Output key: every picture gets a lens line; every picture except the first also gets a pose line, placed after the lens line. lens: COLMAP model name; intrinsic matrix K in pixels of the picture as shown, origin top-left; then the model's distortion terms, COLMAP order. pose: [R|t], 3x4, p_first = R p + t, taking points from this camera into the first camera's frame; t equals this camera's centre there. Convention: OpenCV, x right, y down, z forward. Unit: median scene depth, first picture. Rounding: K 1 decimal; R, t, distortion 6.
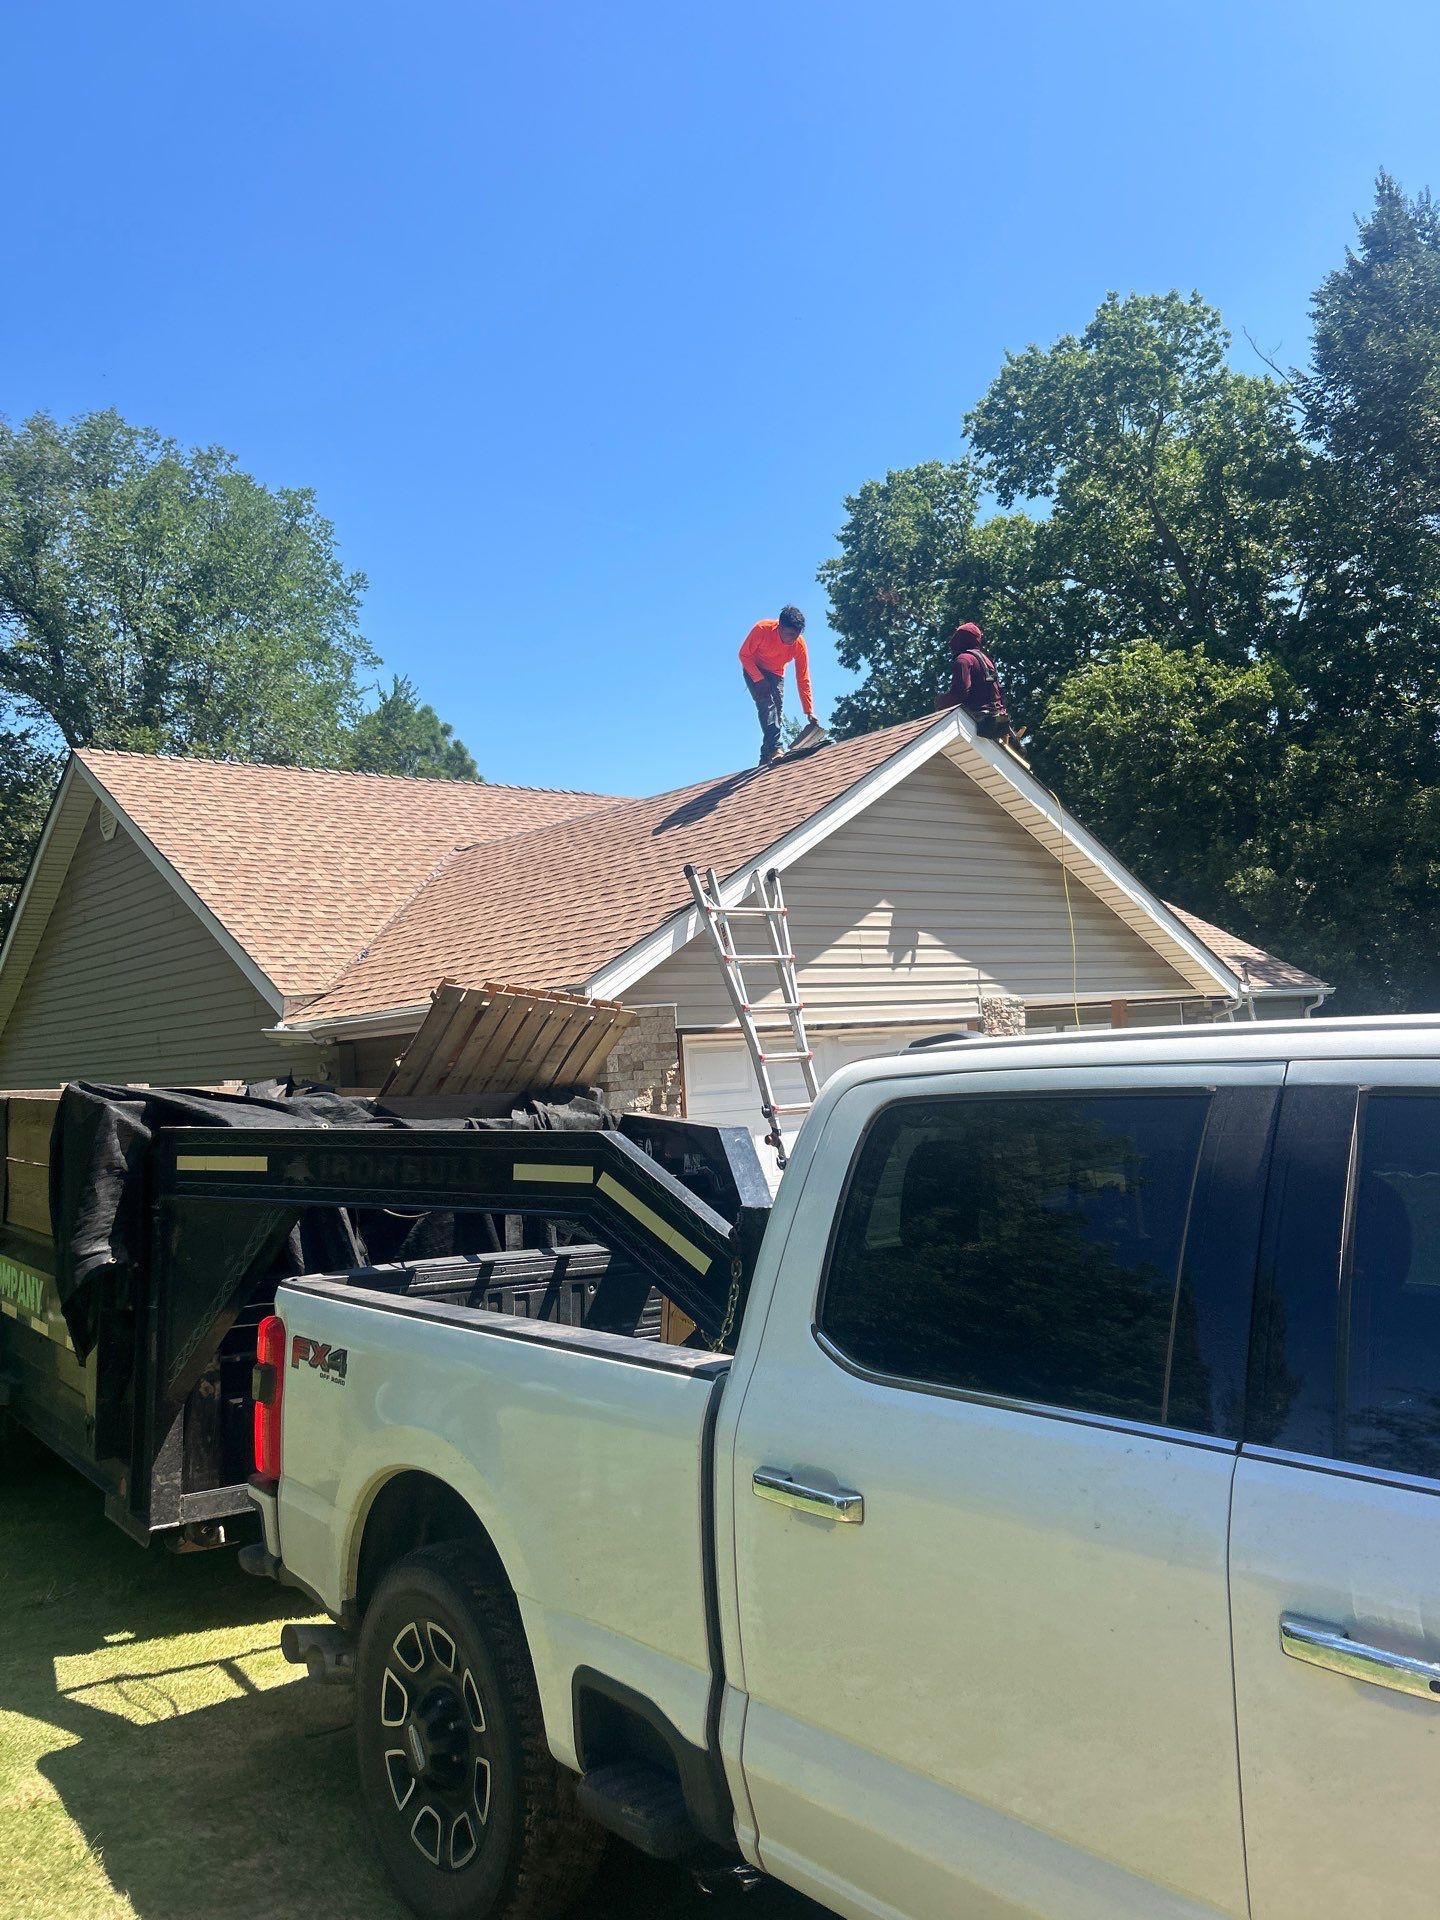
lens RADIAL K [[1485.7, 0, 720.0], [0, 1485.7, 960.0], [0, 0, 1]] dist [0.000282, -0.000214]
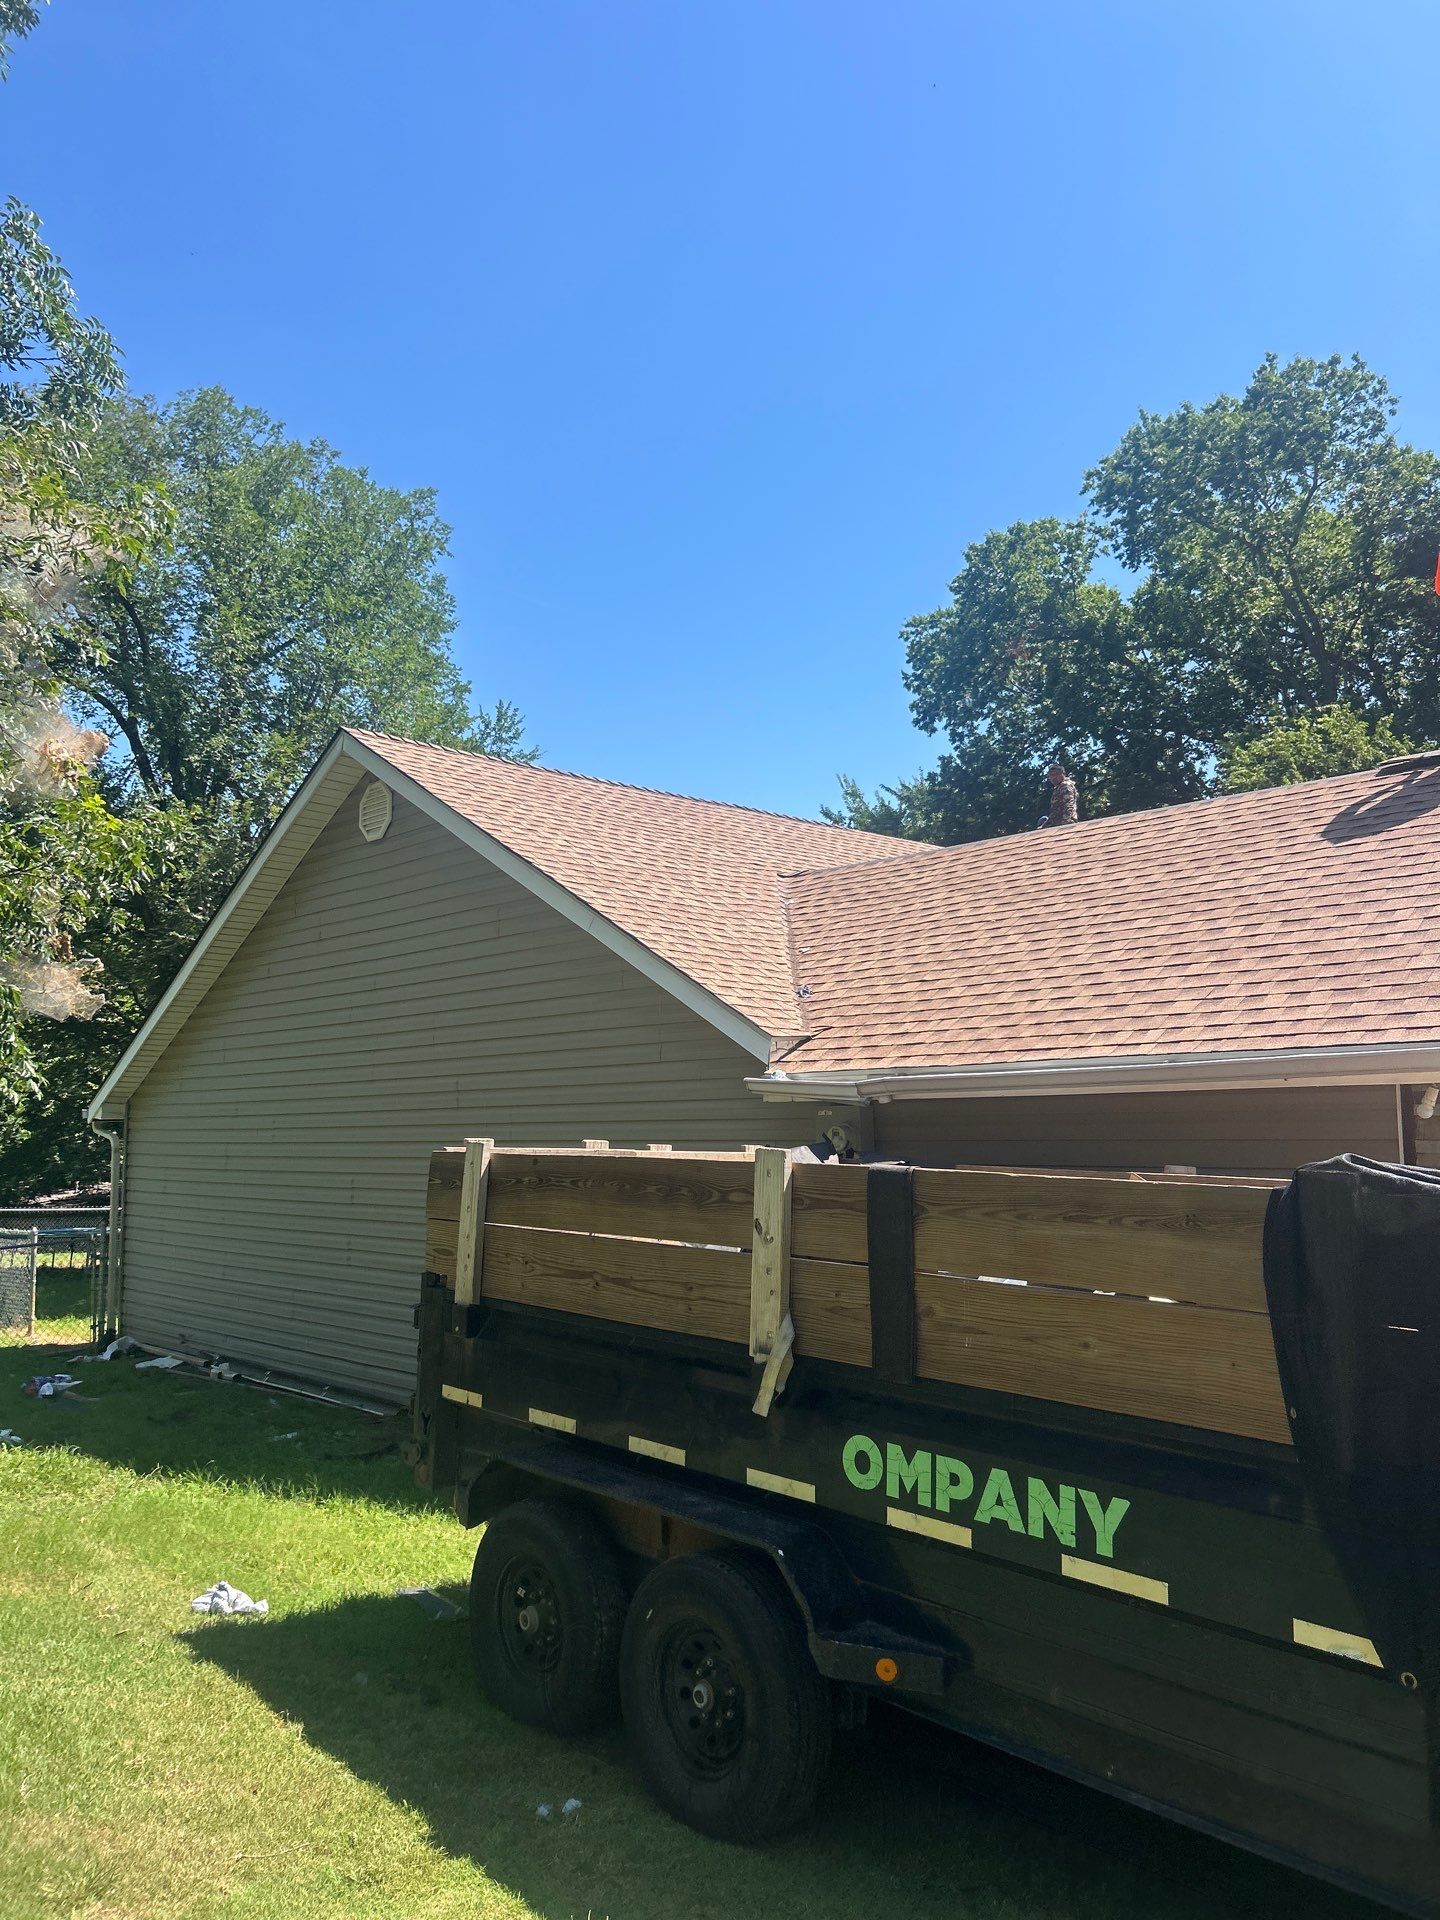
lens RADIAL K [[1485.7, 0, 720.0], [0, 1485.7, 960.0], [0, 0, 1]] dist [0.000282, -0.000214]
pose [[0.996790, 0.053206, 0.059830, -0.125165], [-0.050183, 0.997439, -0.050953, 0.008559], [-0.062388, 0.047787, 0.996907, 0.082020]]
